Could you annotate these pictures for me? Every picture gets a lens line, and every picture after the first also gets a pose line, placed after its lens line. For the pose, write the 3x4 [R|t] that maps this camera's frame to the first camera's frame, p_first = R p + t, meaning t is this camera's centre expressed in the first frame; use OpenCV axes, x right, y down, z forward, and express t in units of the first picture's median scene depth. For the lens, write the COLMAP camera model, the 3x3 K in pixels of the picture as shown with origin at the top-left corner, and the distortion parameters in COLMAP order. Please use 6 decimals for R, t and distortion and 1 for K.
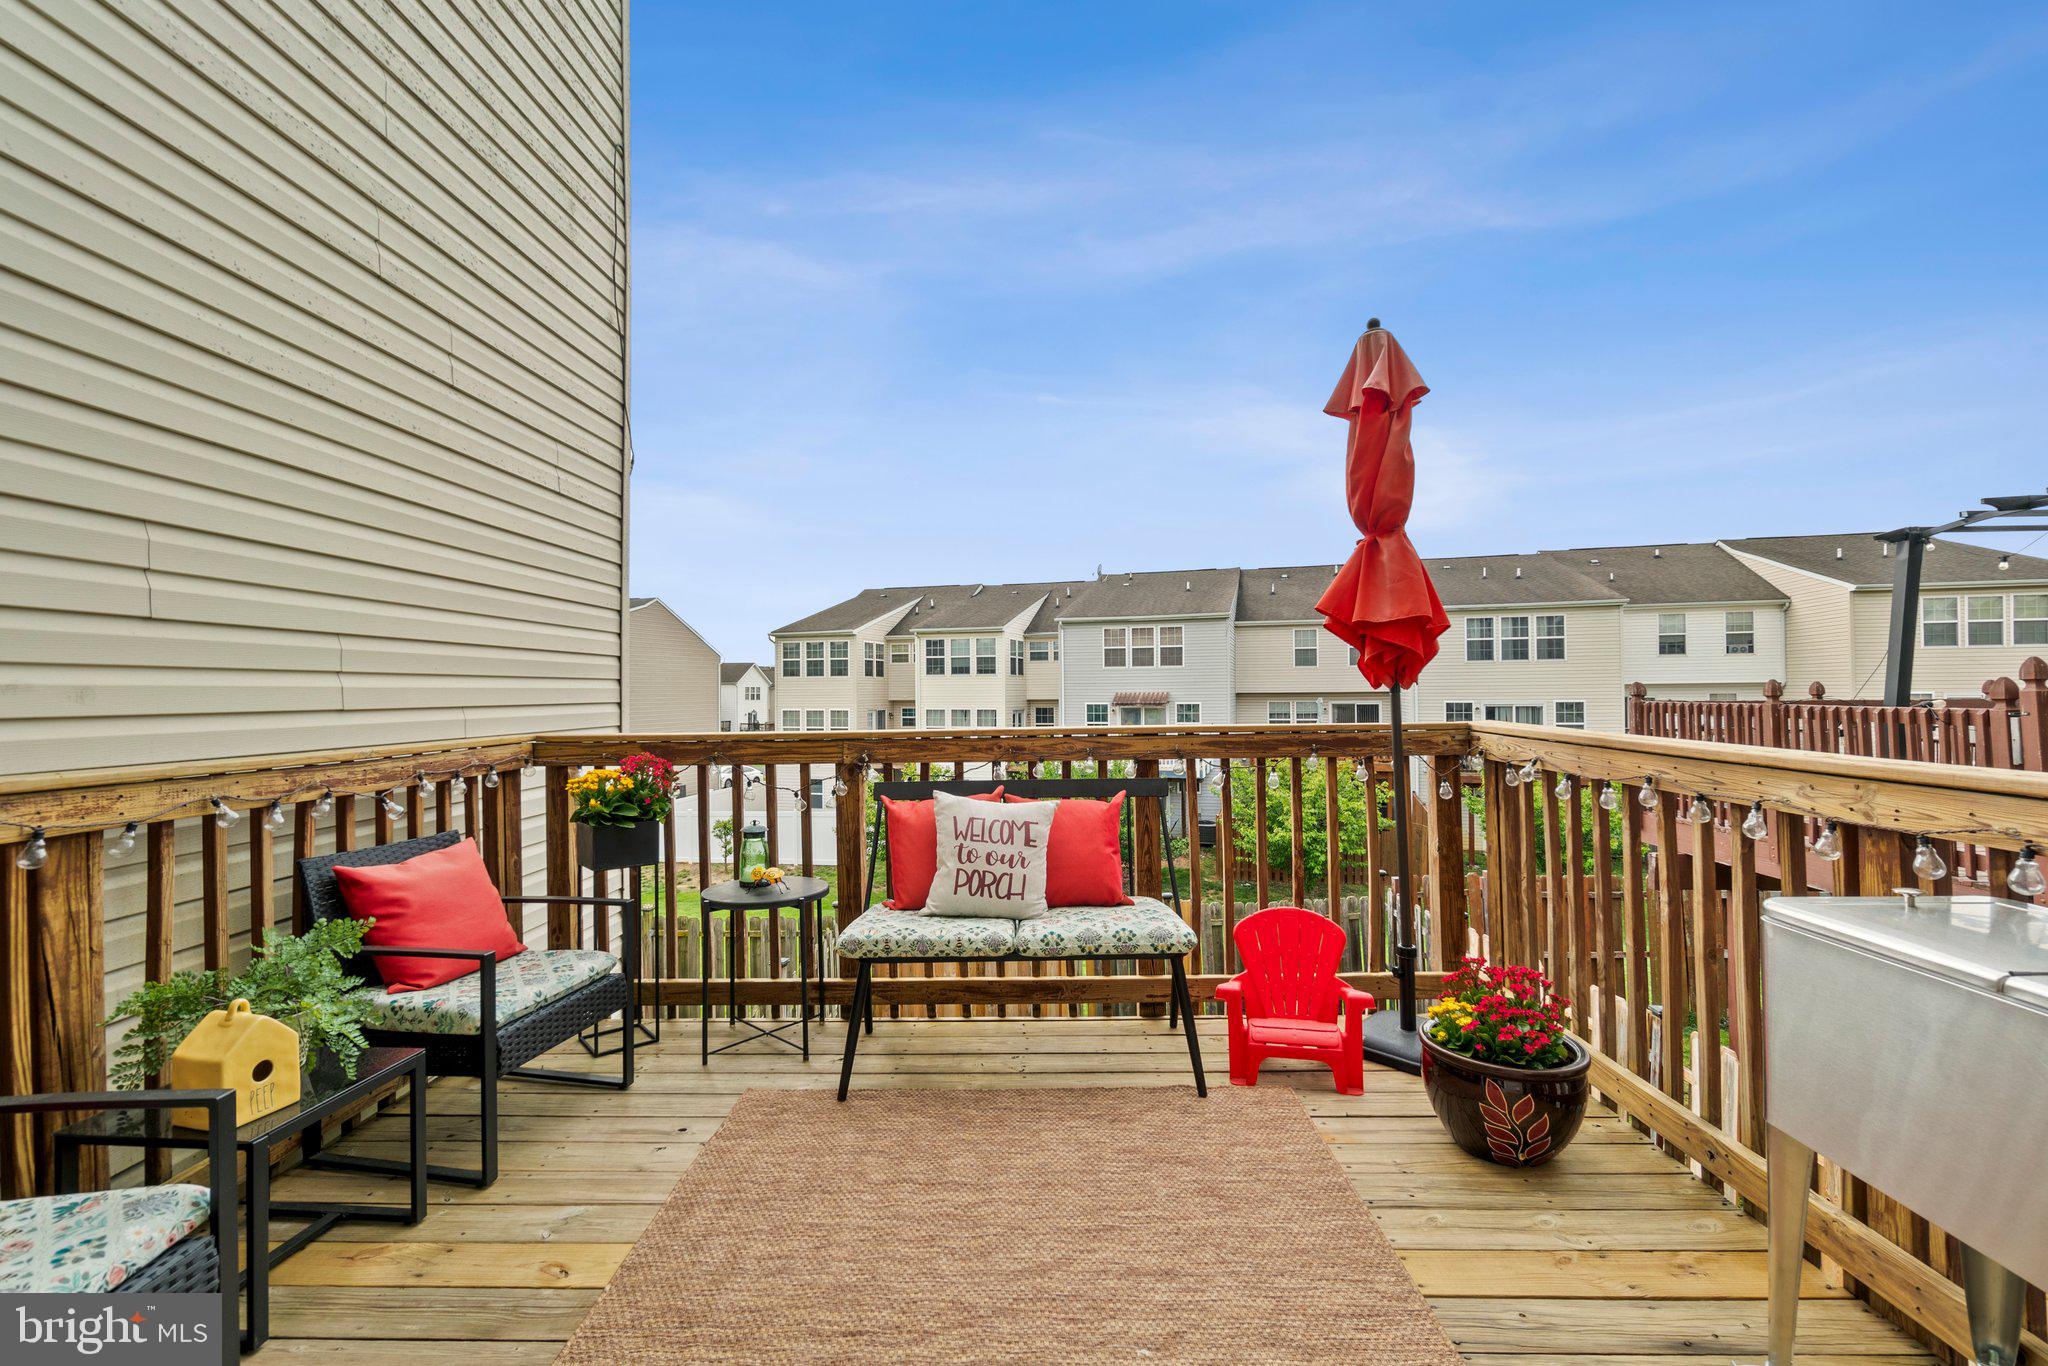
lens RADIAL K [[891.4, 0, 1028.5], [0, 891.4, 686.1], [0, 0, 1]] dist [-0.003202, -0.000172]
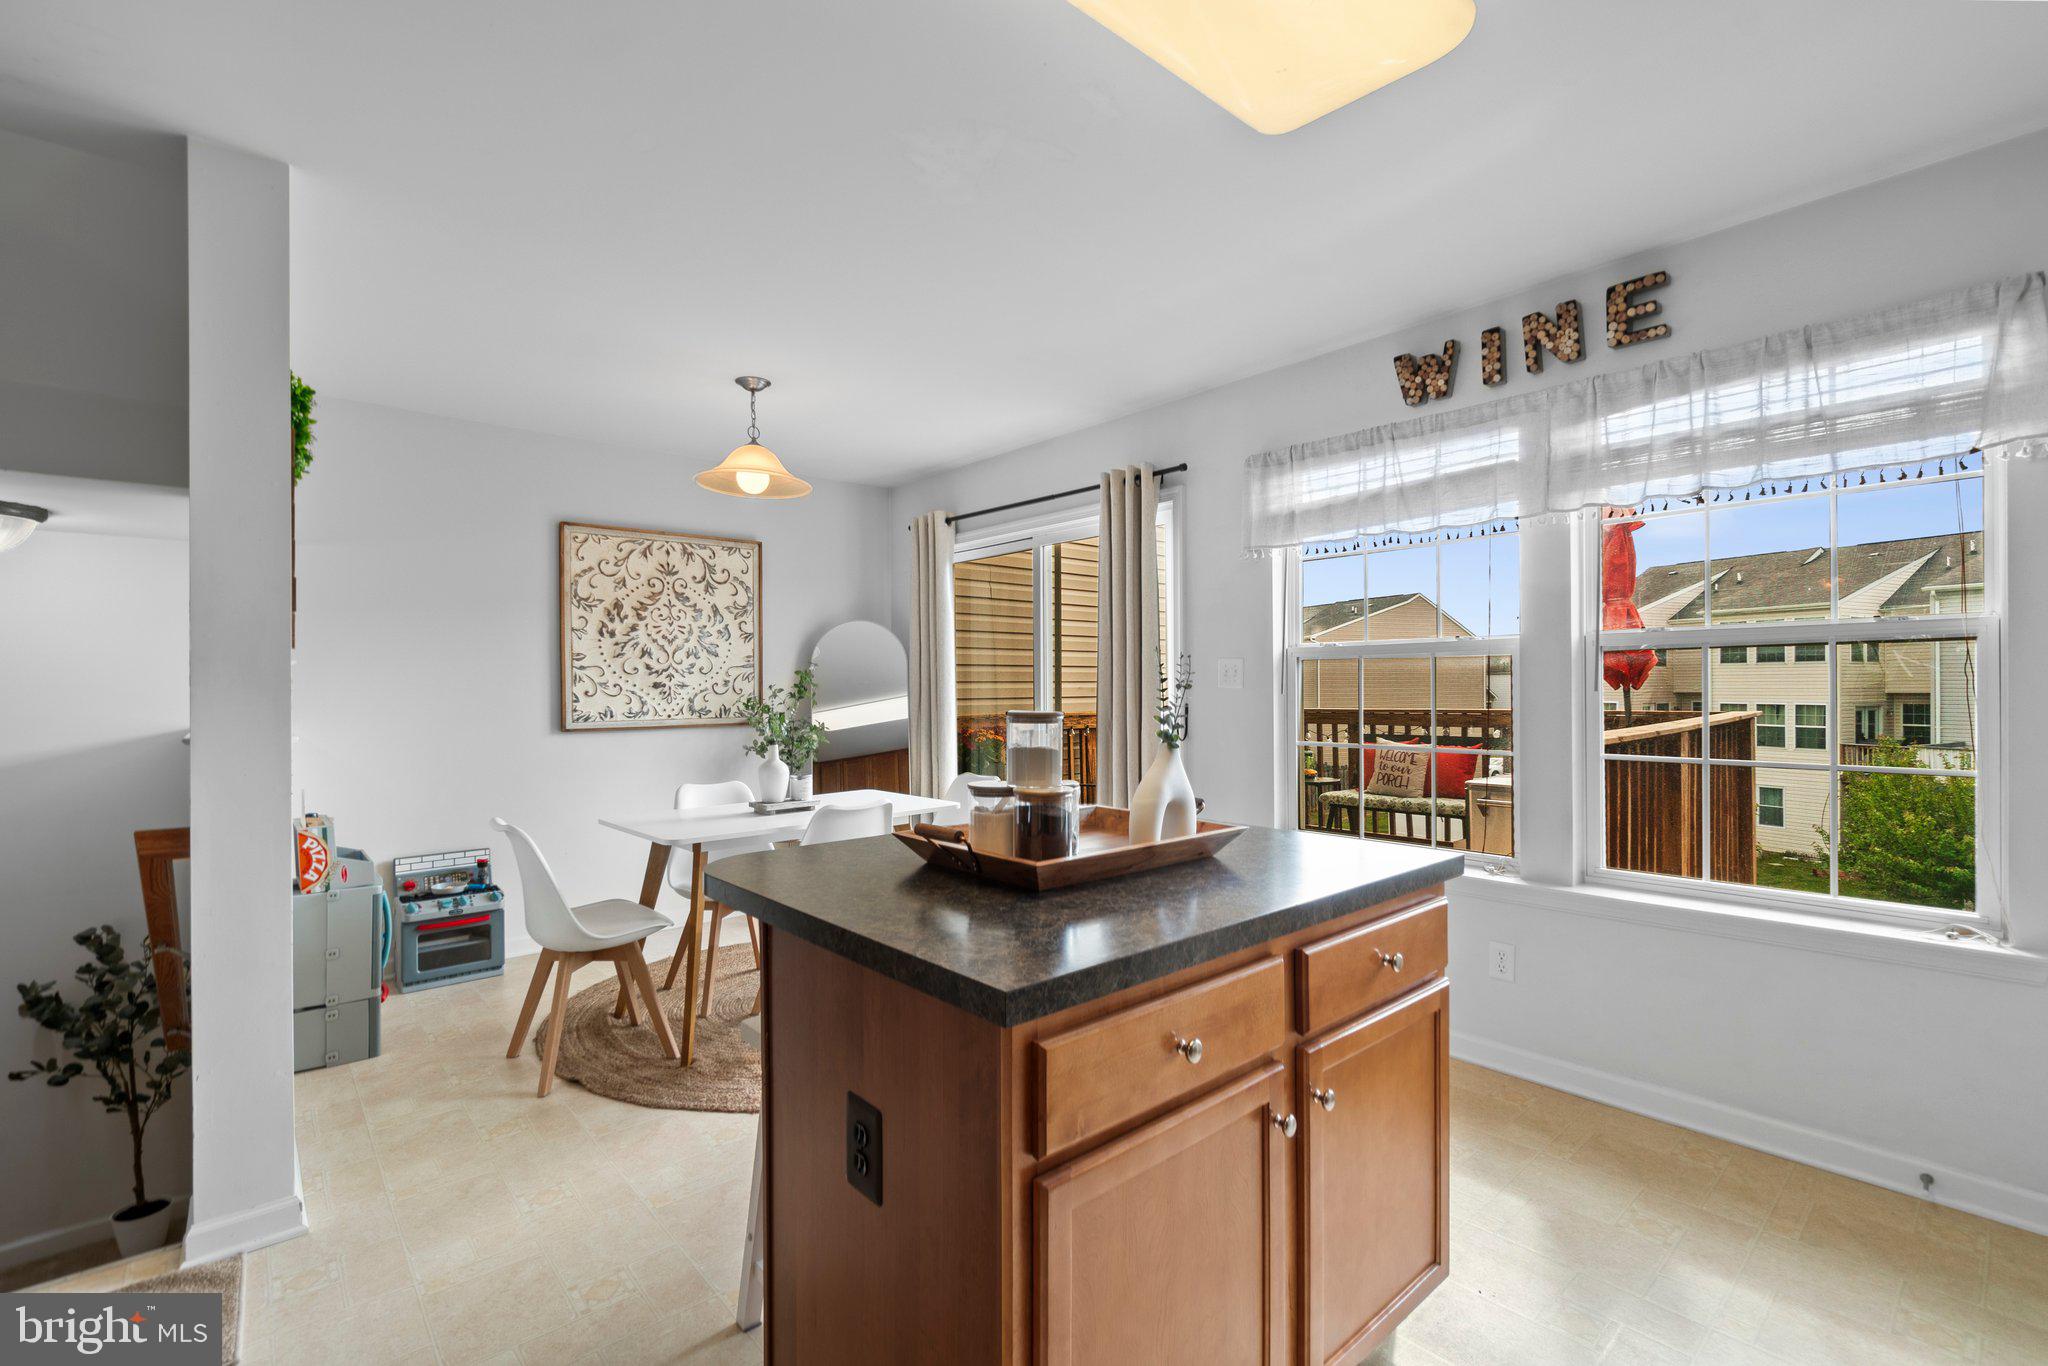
lens RADIAL K [[891.4, 0, 1028.8], [0, 891.4, 689.2], [0, 0, 1]] dist [-0.003202, -0.000172]
pose [[0.678892, 0.004154, -0.734227, 0.790505], [0.006456, 0.999912, 0.011627, -0.024254], [0.734210, -0.012633, 0.678805, -0.928992]]
